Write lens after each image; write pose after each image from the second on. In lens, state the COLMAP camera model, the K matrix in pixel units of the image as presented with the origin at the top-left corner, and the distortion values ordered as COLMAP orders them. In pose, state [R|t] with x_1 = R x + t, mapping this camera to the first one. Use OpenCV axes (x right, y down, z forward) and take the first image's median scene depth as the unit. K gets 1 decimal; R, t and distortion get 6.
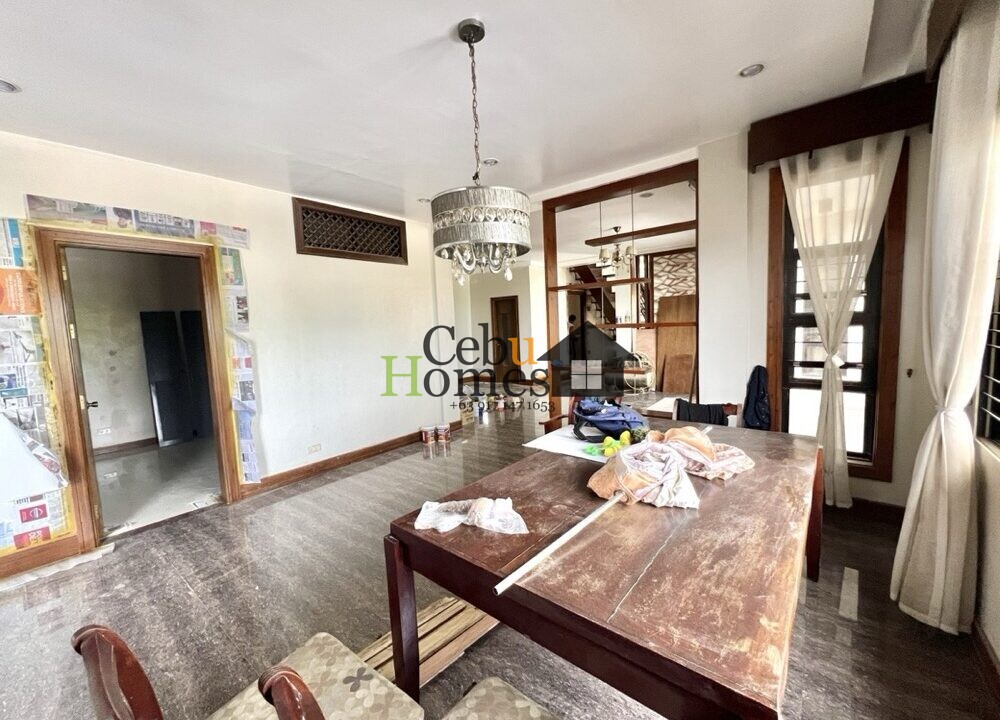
lens RADIAL K [[400.4, 0, 506.1], [0, 400.4, 358.8], [0, 0, 1]] dist [-0.005777, 0.000348]
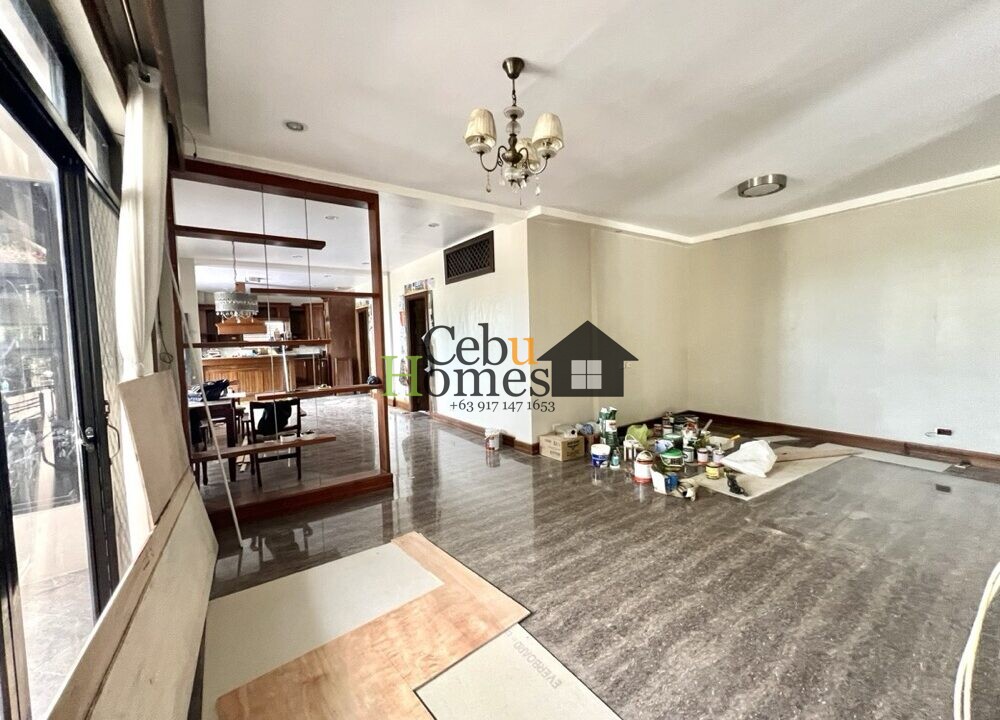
lens RADIAL K [[400.4, 0, 498.1], [0, 400.4, 361.6], [0, 0, 1]] dist [-0.005777, 0.000348]
pose [[-0.281443, 0.108567, -0.953416, 0.992050], [-0.044445, 0.991038, 0.125971, -0.172345], [0.958548, 0.077828, -0.274096, 1.681373]]
